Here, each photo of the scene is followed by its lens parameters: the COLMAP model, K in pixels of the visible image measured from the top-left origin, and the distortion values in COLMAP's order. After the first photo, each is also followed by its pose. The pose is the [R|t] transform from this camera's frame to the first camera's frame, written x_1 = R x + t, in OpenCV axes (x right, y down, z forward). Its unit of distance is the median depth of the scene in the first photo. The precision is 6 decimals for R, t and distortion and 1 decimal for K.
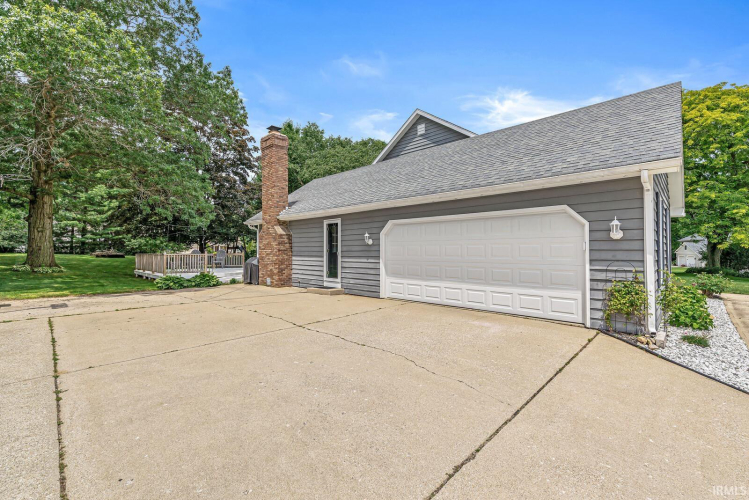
lens RADIAL K [[332.1, 0, 375.9], [0, 332.1, 248.8], [0, 0, 1]] dist [0.002341, 0.000545]
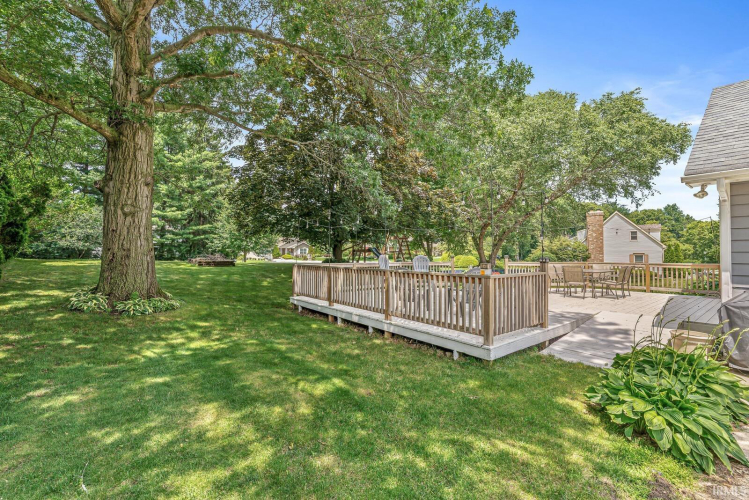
lens RADIAL K [[332.1, 0, 372.2], [0, 332.1, 249.2], [0, 0, 1]] dist [0.002341, 0.000545]
pose [[0.991392, 0.000750, -0.130927, -0.233291], [-0.001355, 0.999989, -0.004530, -0.002224], [0.130922, 0.004668, 0.991382, 0.224522]]
